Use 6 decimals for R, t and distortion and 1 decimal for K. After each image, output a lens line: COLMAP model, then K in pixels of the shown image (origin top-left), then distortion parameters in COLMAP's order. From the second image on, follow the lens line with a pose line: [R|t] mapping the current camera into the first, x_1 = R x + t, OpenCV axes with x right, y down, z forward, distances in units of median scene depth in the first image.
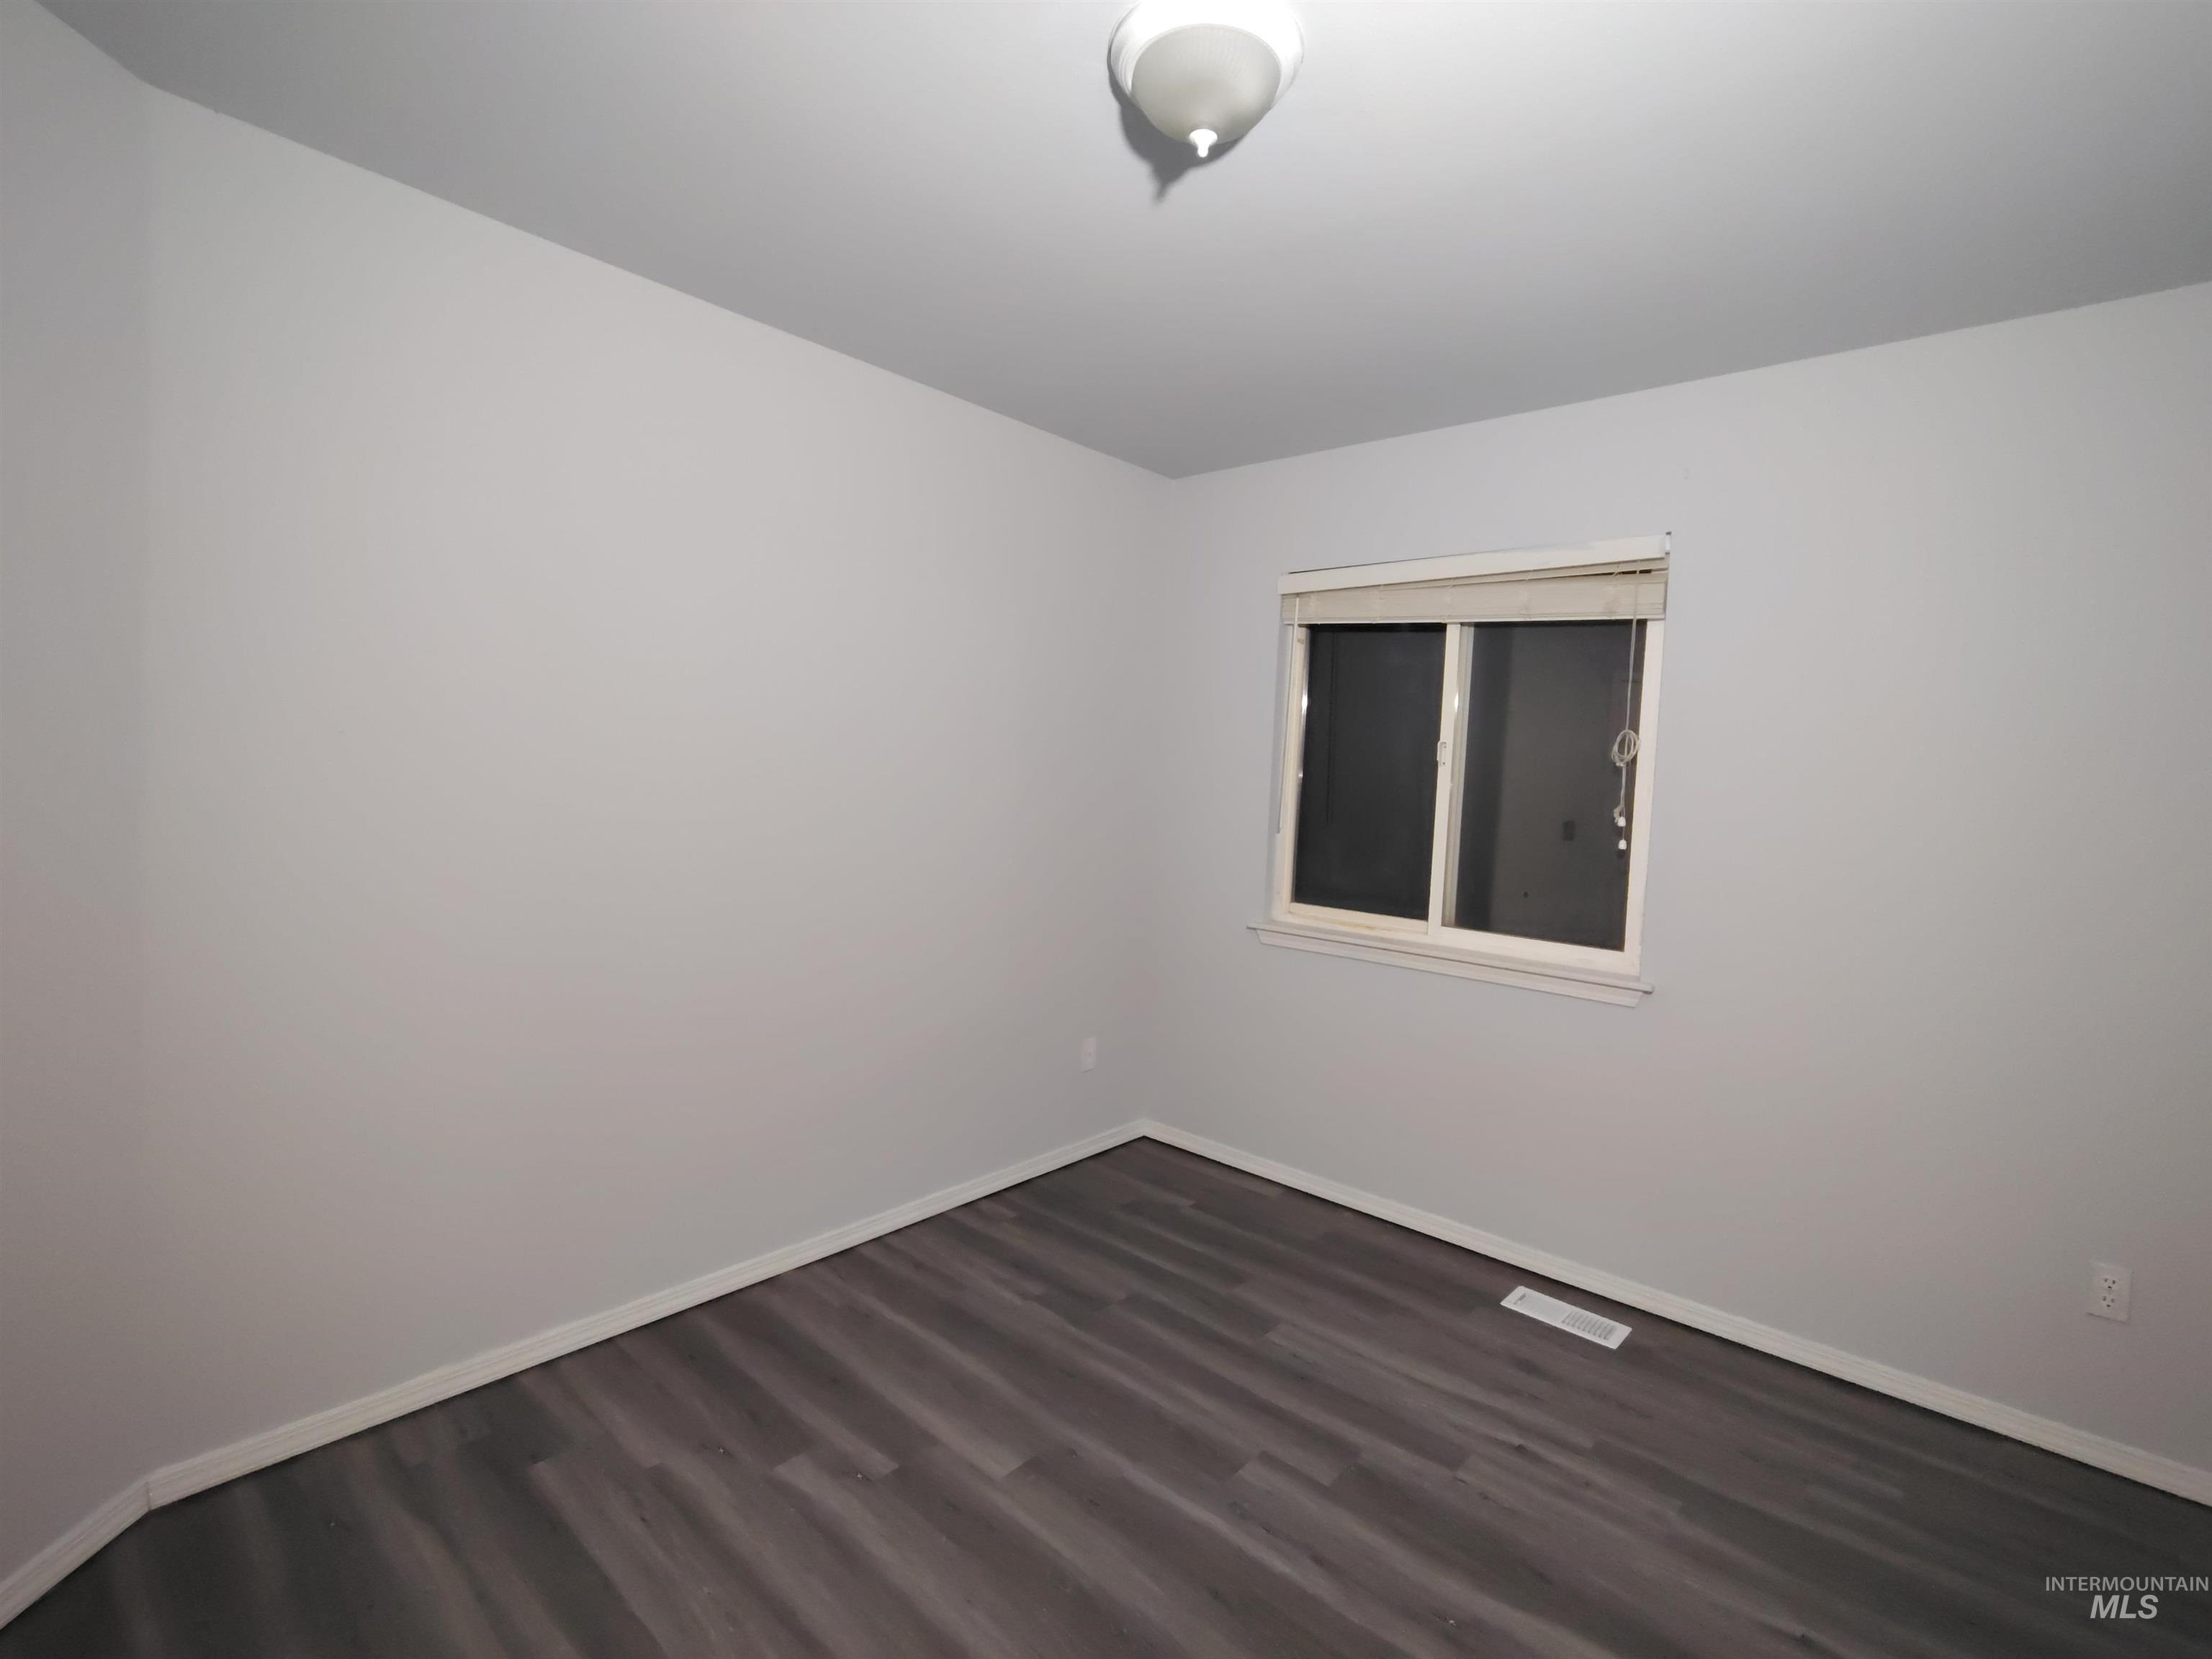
lens RADIAL K [[1040.7, 0, 1083.5], [0, 1040.7, 833.0], [0, 0, 1]] dist [0.005601, -0.000943]
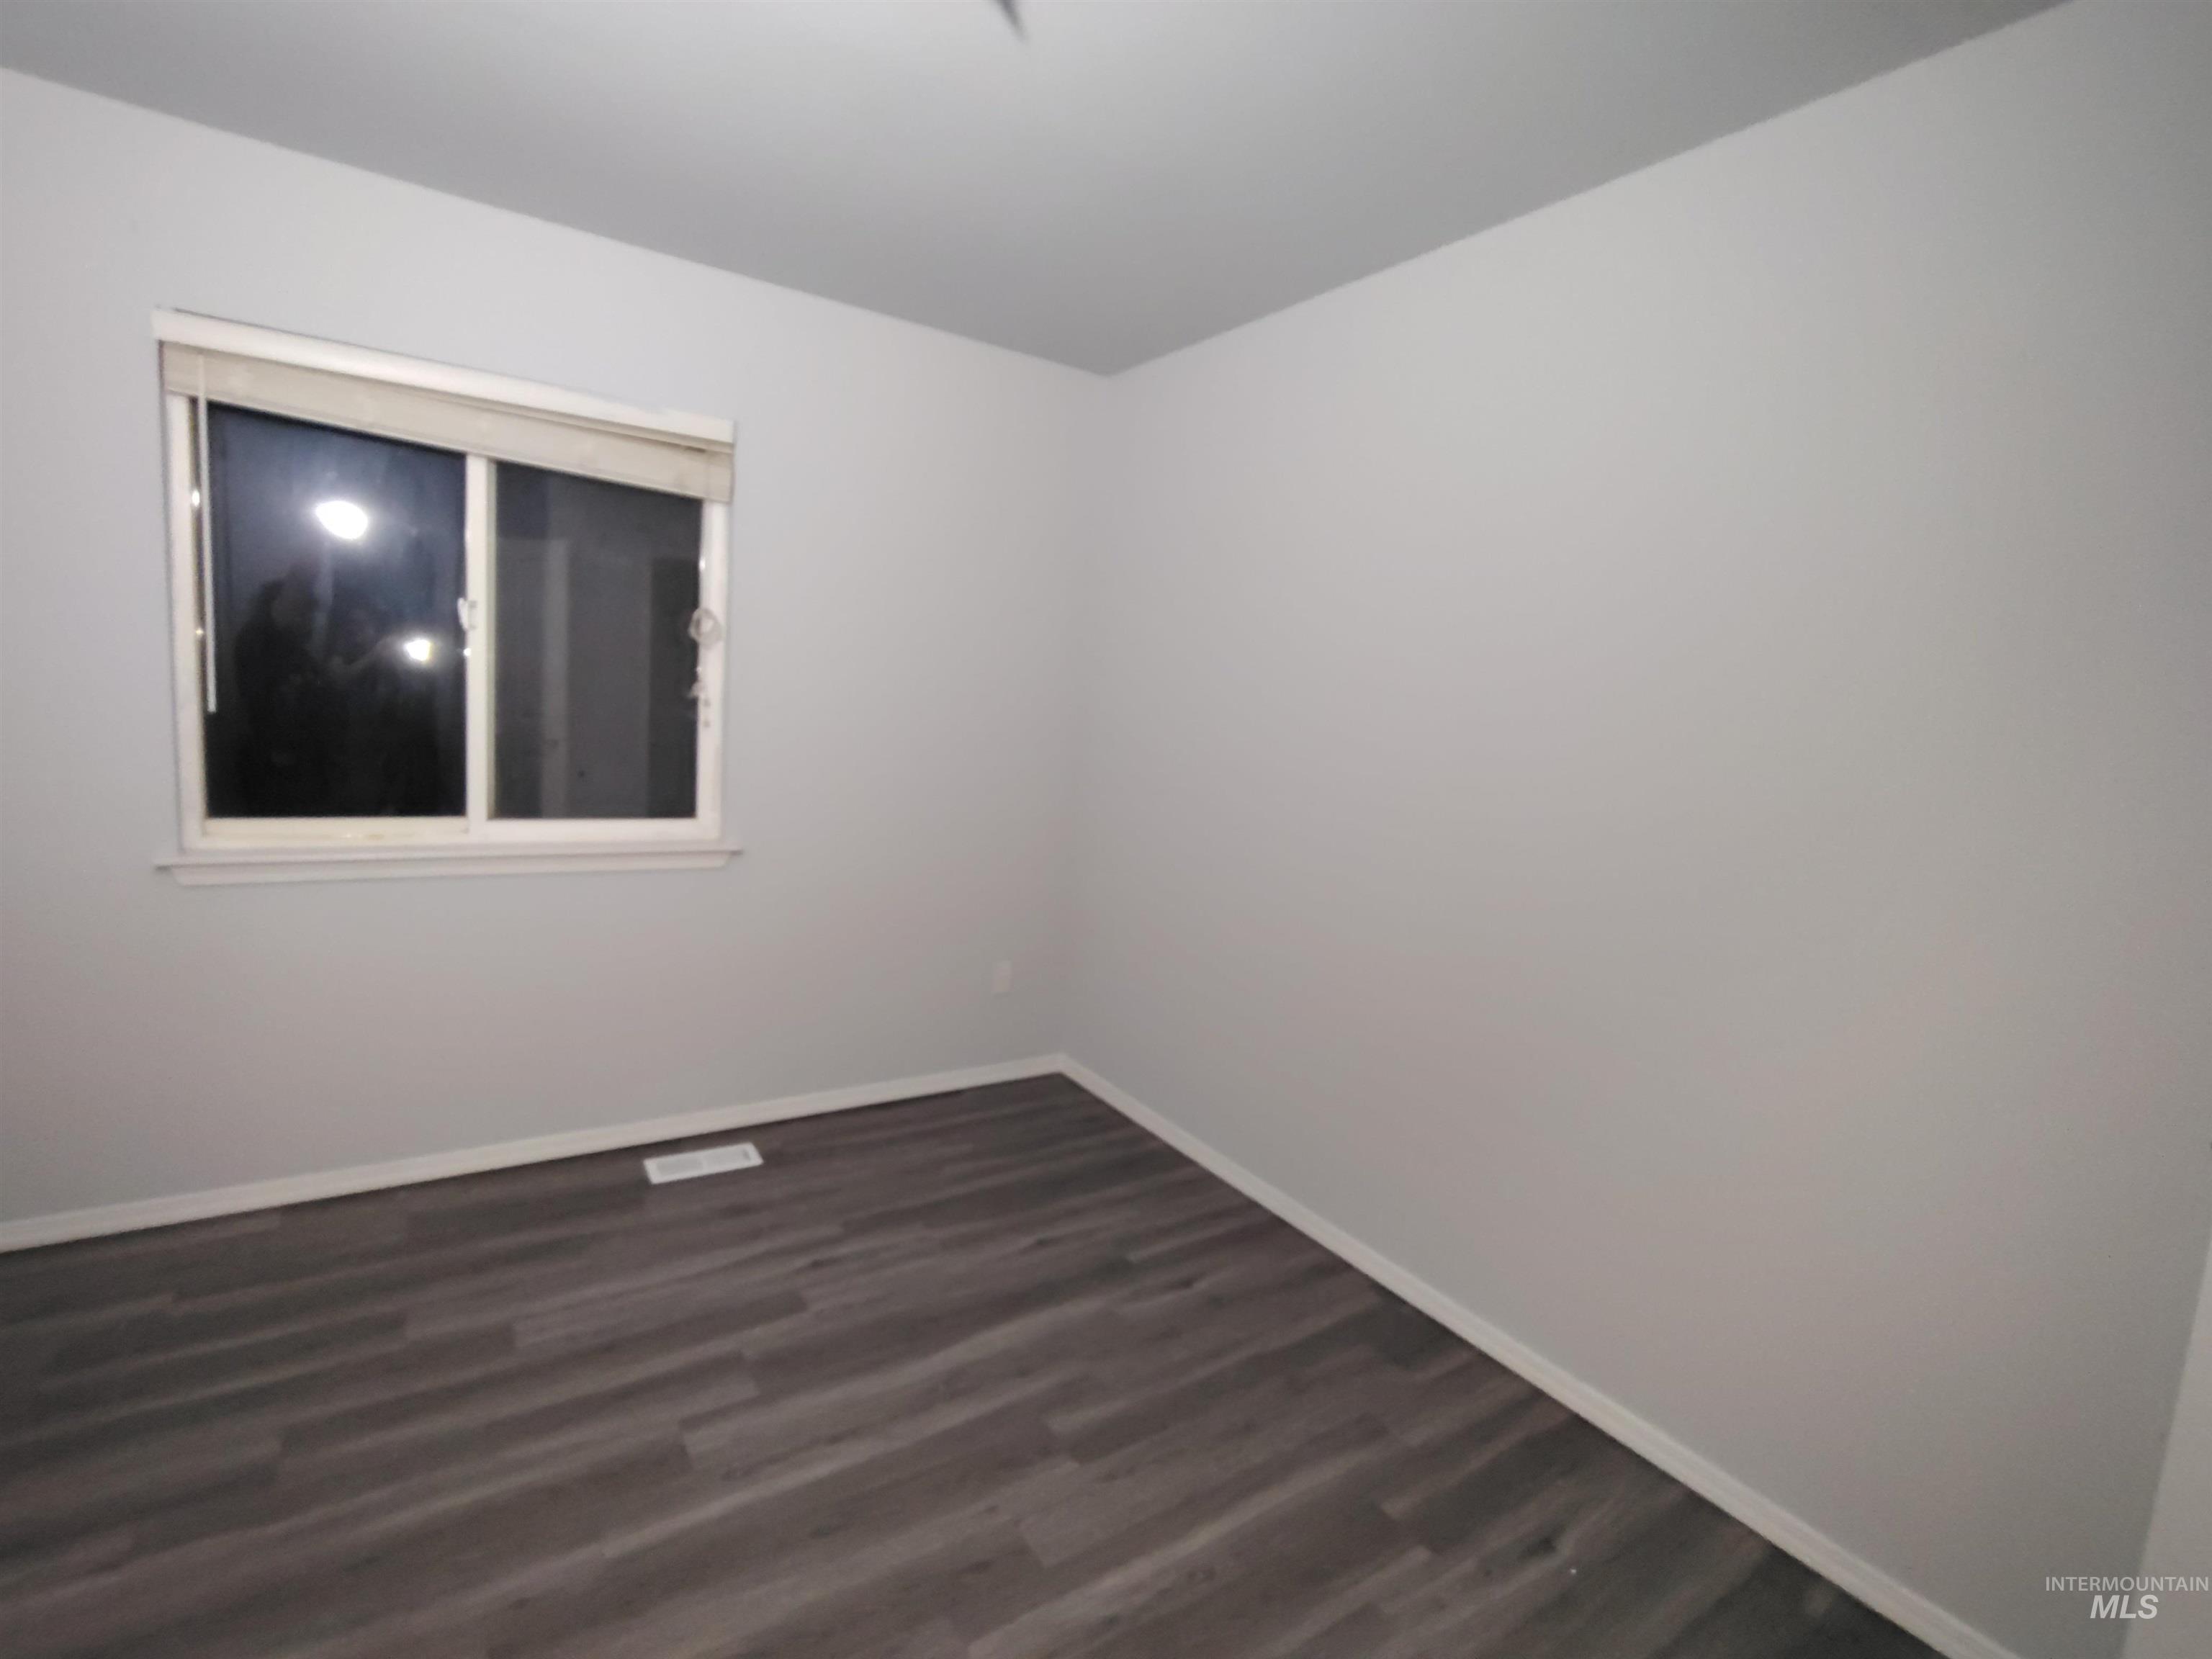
lens RADIAL K [[1040.7, 0, 1111.7], [0, 1040.7, 835.3], [0, 0, 1]] dist [0.005601, -0.000943]
pose [[0.238284, -0.155912, 0.958599, -0.433818], [0.003668, 0.987167, 0.159646, -0.040618], [-0.971189, -0.034525, 0.235798, 0.367139]]
